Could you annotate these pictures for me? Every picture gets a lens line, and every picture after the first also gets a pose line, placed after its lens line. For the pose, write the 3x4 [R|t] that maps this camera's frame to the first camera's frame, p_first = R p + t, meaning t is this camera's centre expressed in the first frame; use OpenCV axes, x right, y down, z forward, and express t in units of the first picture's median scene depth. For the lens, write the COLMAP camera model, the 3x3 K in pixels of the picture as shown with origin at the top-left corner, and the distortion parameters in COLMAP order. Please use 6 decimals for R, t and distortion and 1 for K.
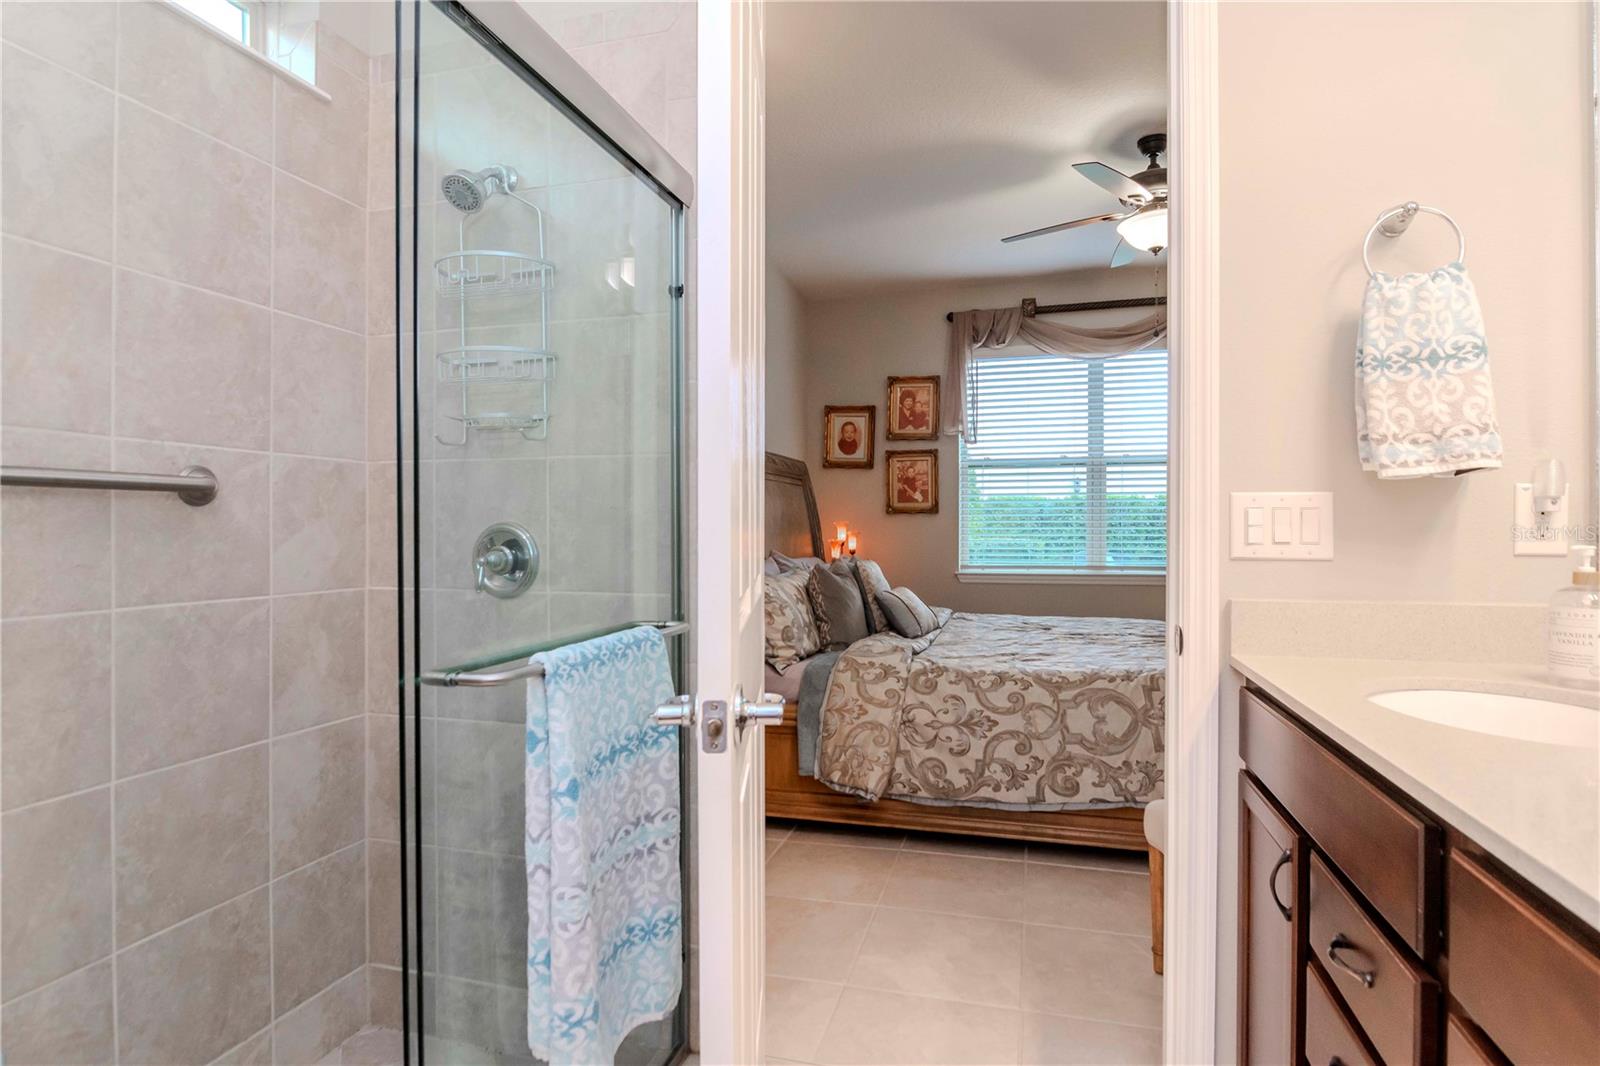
lens RADIAL K [[823.8, 0, 800.0], [0, 823.8, 533.0], [0, 0, 1]] dist [0.000744, -0.012170]
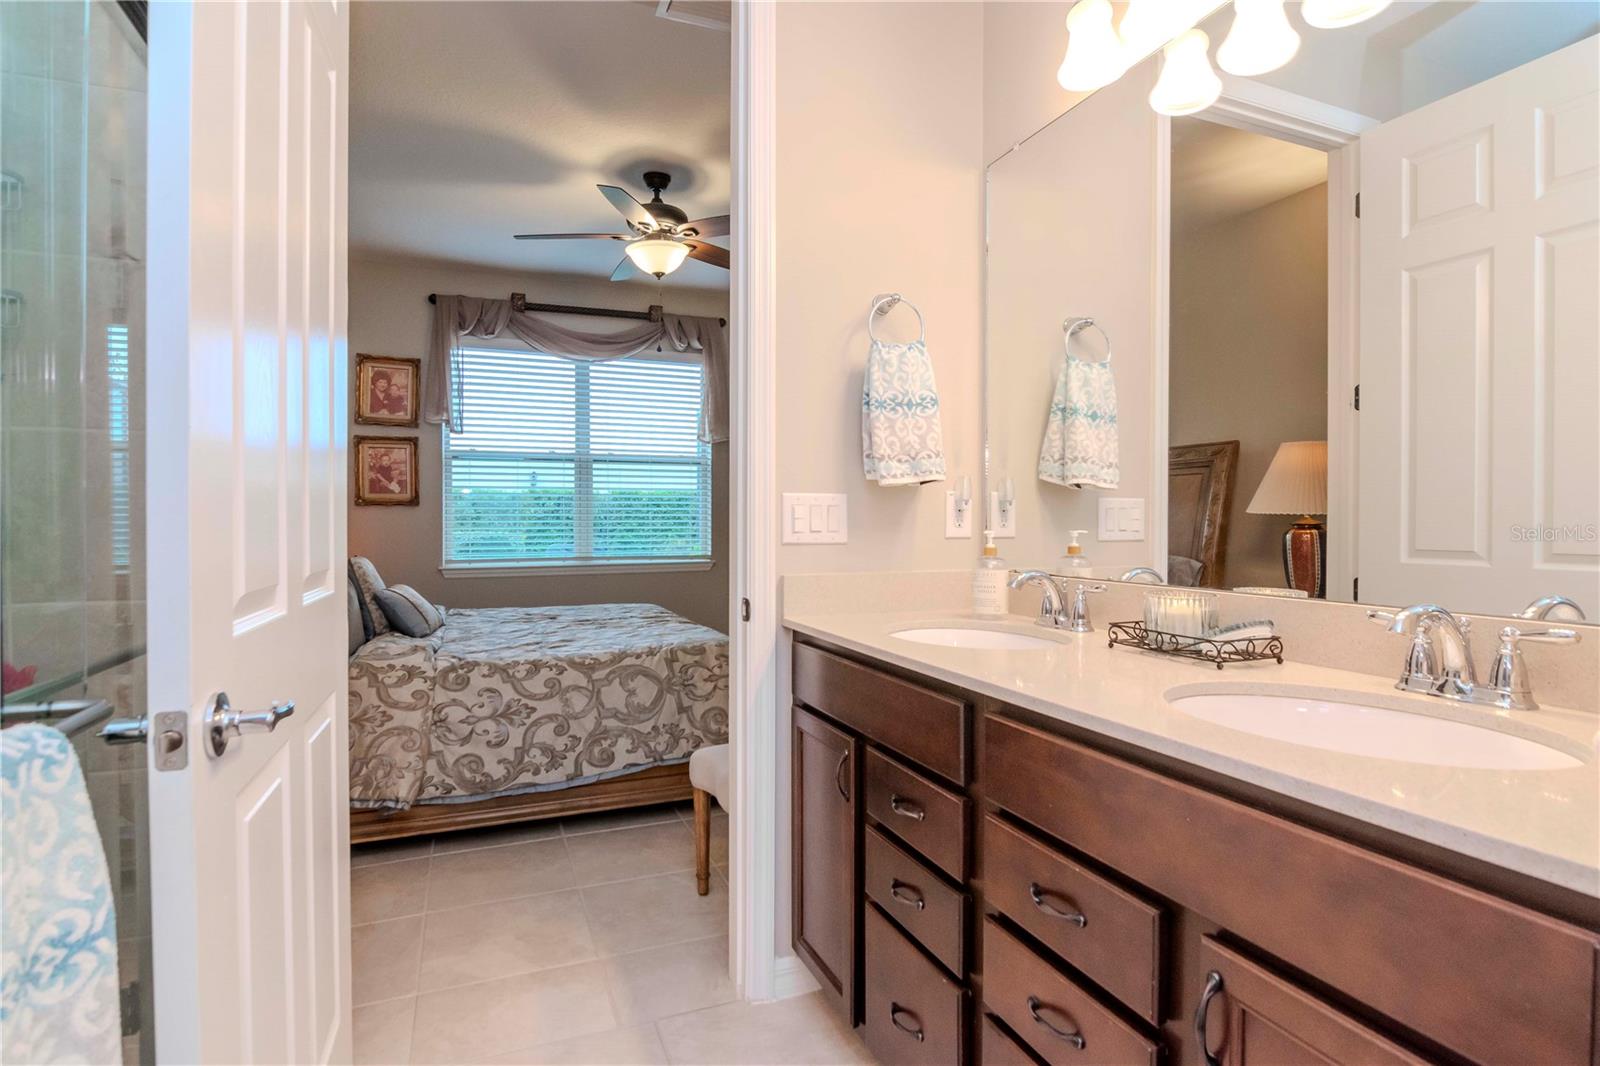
lens RADIAL K [[823.8, 0, 800.0], [0, 823.8, 533.0], [0, 0, 1]] dist [0.000744, -0.012170]
pose [[0.799005, -0.008632, 0.601263, -0.113887], [0.003977, 0.999951, 0.009070, 0.001166], [-0.601312, -0.004856, 0.799000, -0.025331]]
